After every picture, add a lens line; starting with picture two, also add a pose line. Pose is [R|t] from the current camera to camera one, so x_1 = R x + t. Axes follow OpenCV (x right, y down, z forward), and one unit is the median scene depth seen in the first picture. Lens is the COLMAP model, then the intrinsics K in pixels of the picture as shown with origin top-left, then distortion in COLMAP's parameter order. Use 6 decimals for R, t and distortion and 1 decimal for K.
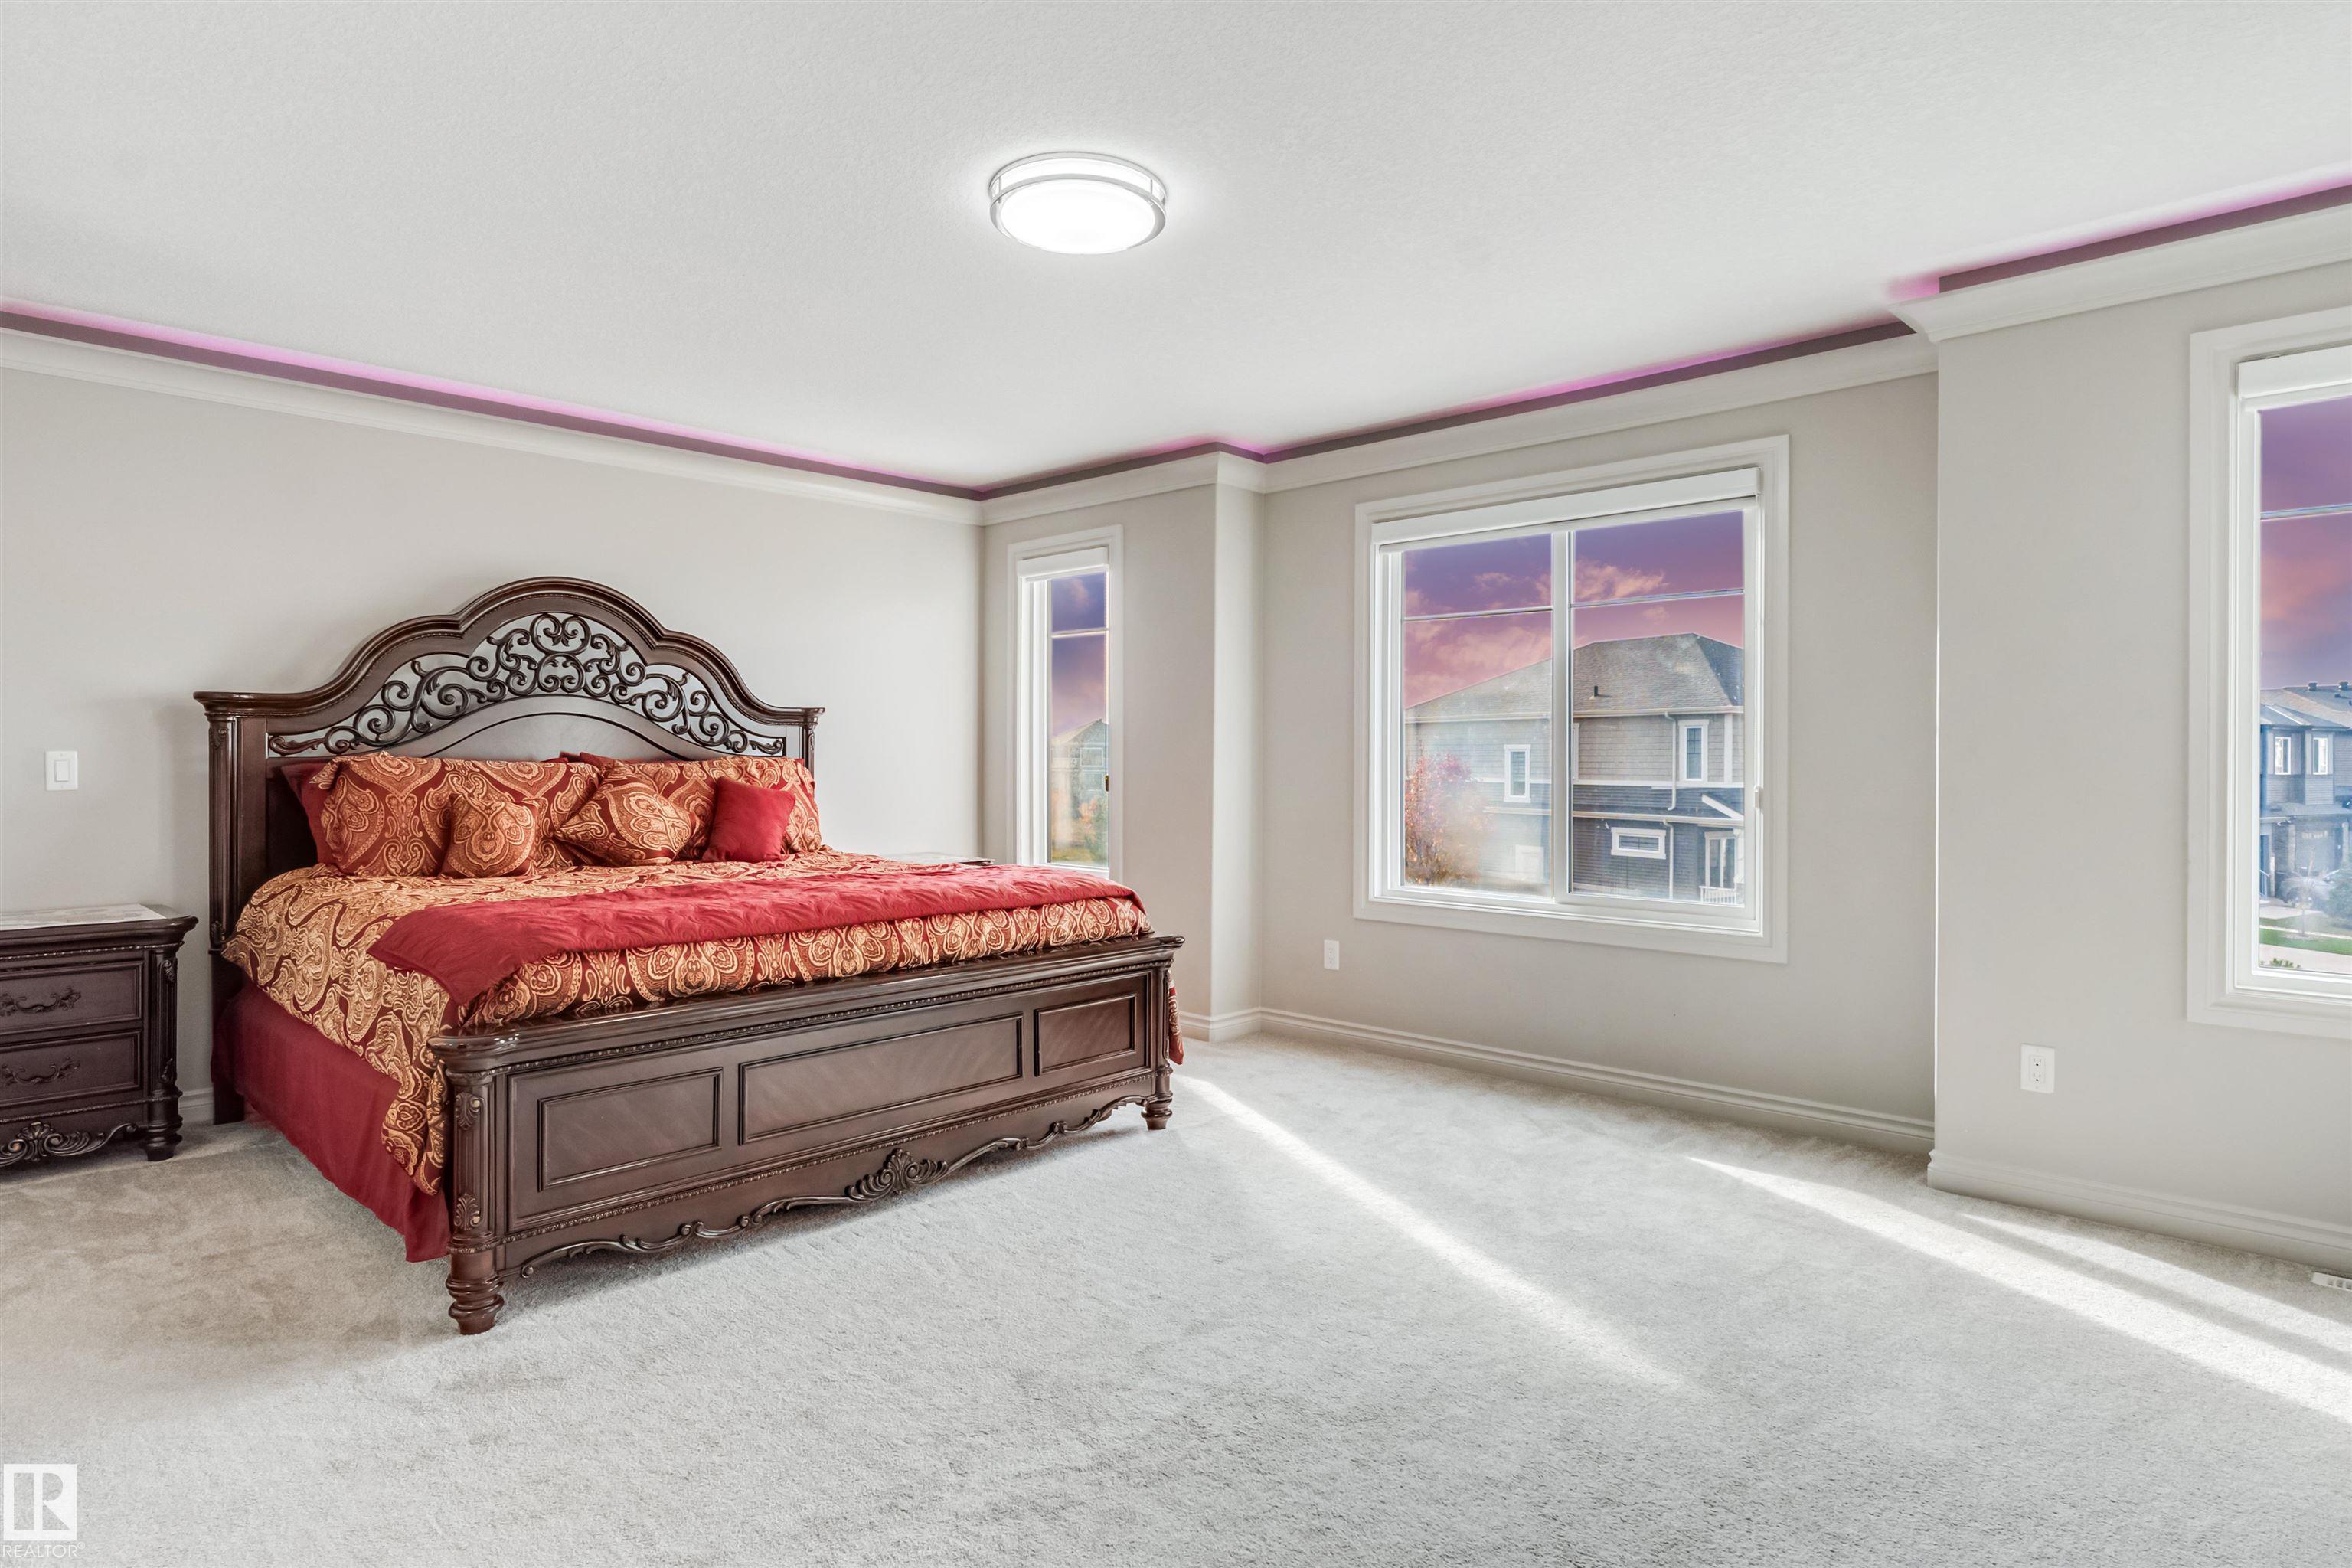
lens RADIAL K [[1291.7, 0, 1185.2], [0, 1291.7, 756.2], [0, 0, 1]] dist [0.022596, -0.037565]
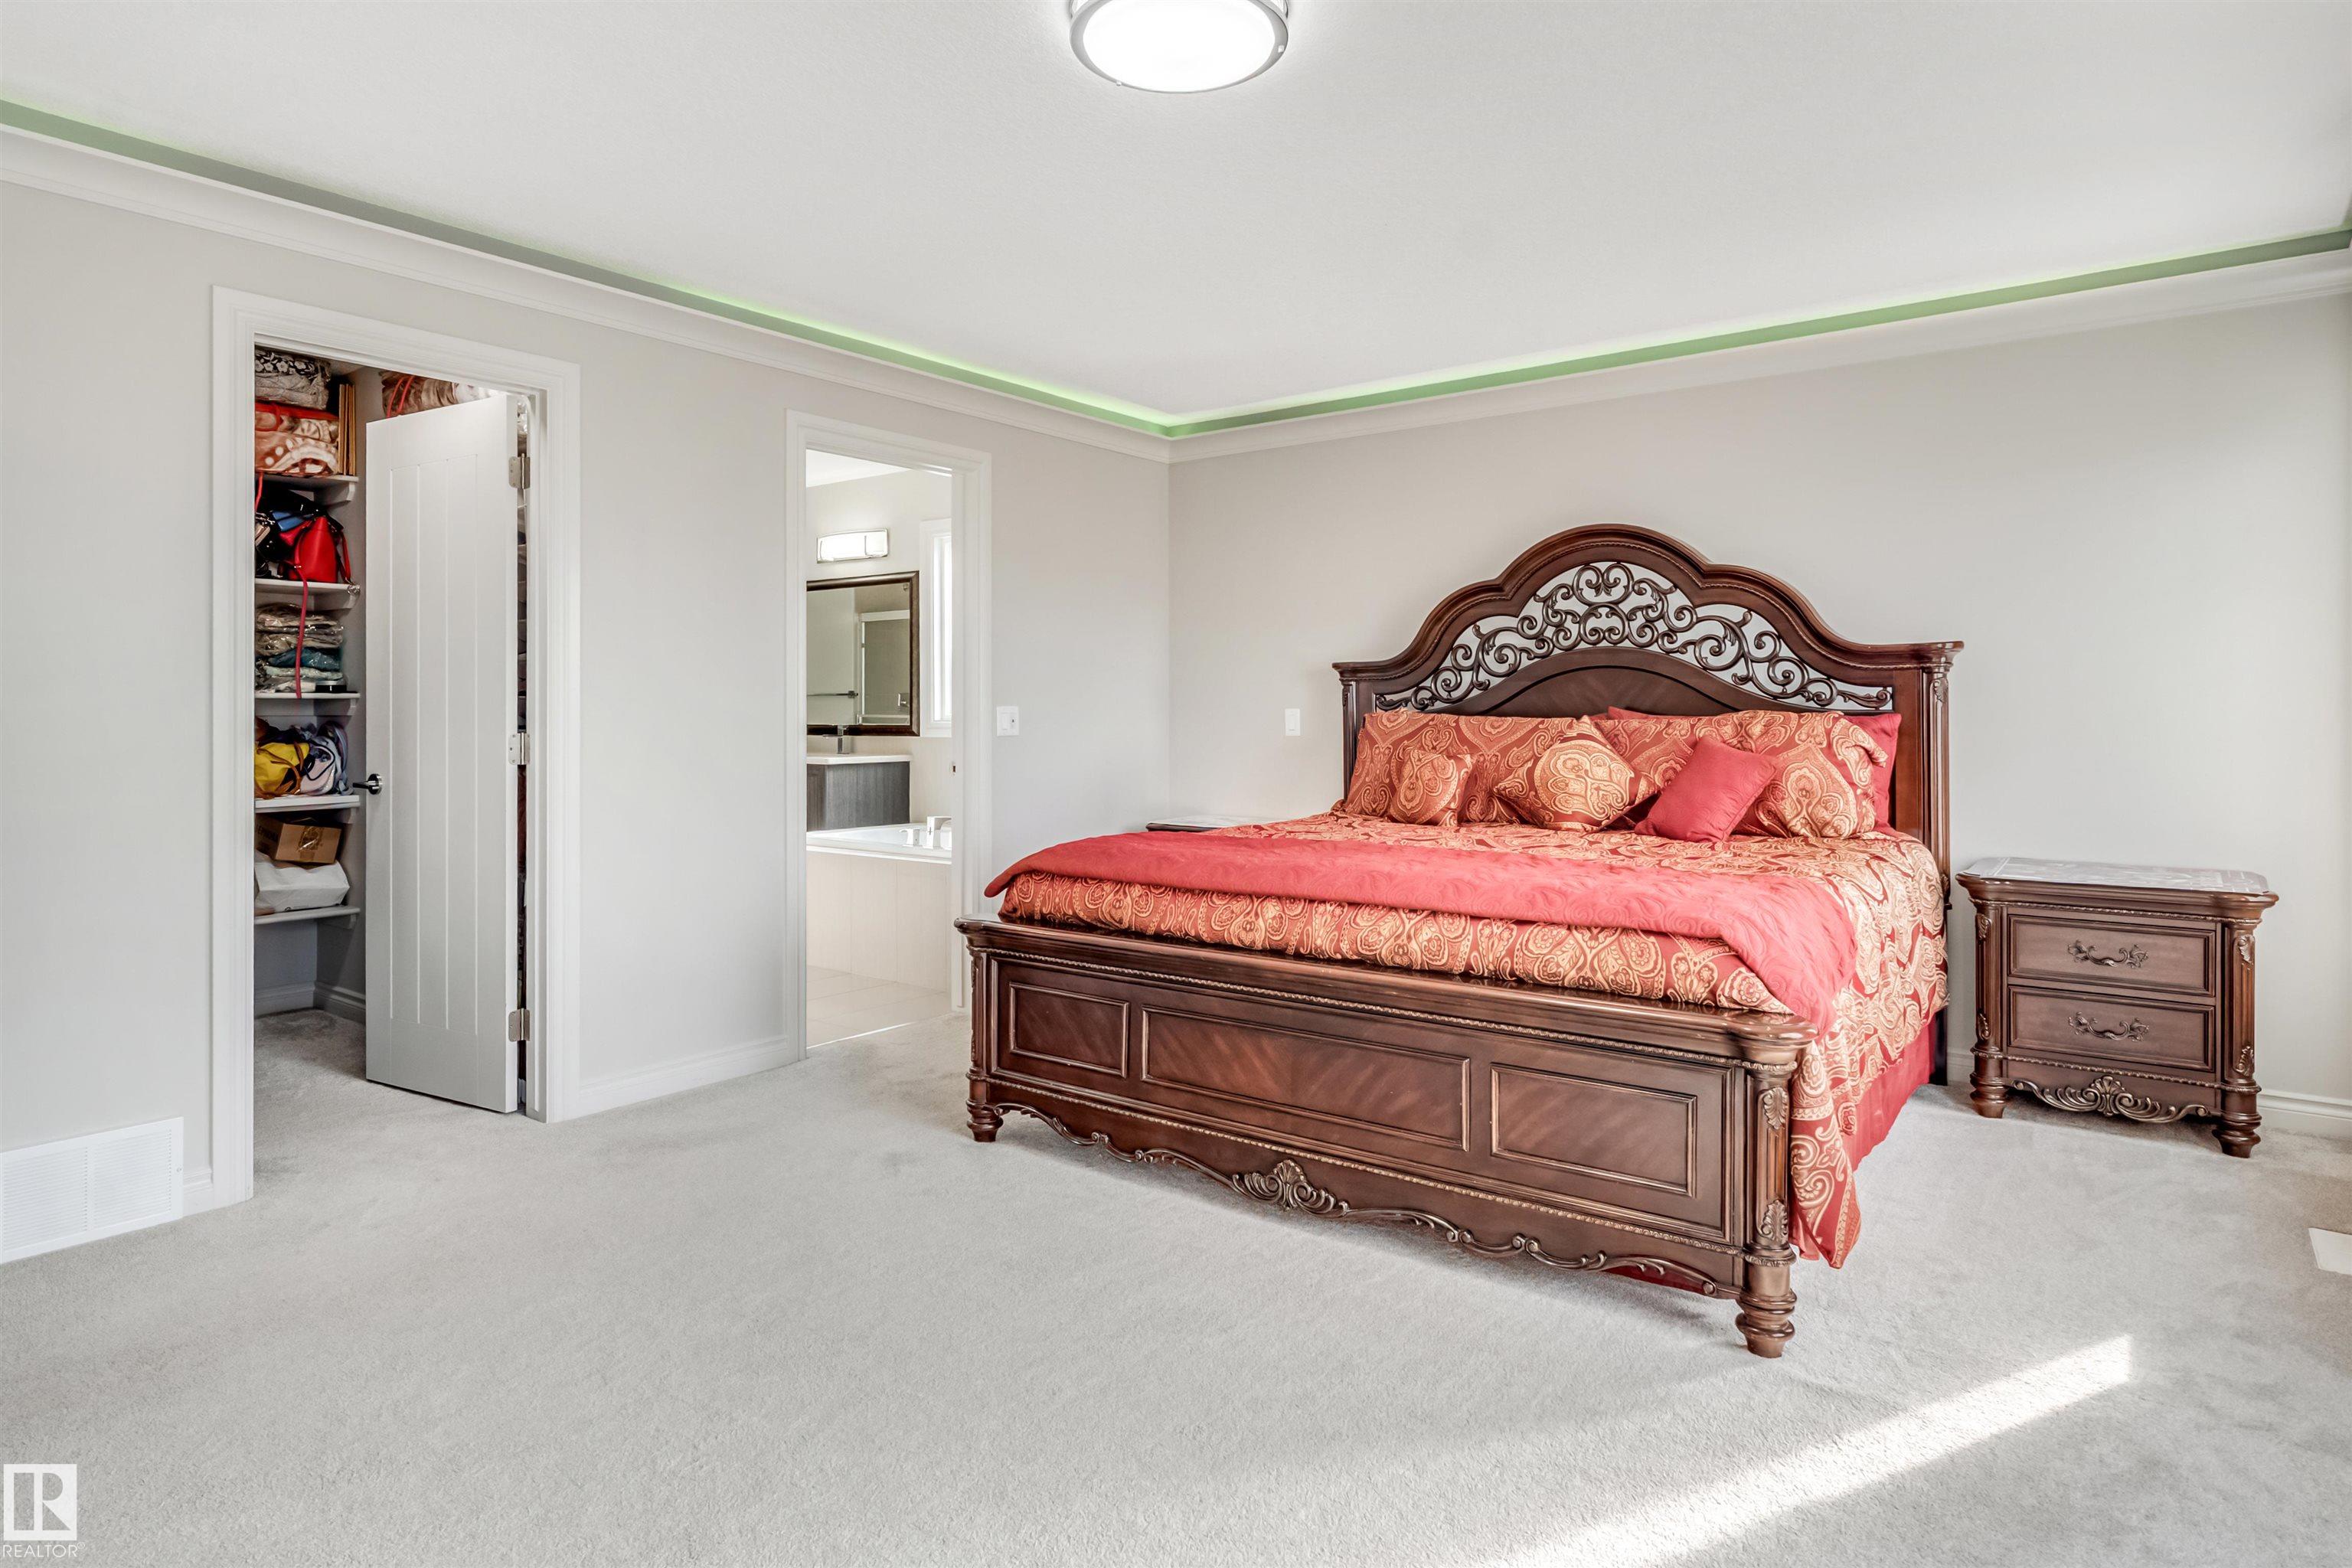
lens RADIAL K [[1384.5, 0, 1173.6], [0, 1384.5, 690.4], [0, 0, 1]] dist [0.001400, 0.095710]
pose [[0.107643, -0.015942, -0.994062, 0.508096], [0.004053, 0.999870, -0.015596, -0.000959], [0.994181, -0.002350, 0.107694, 0.581900]]
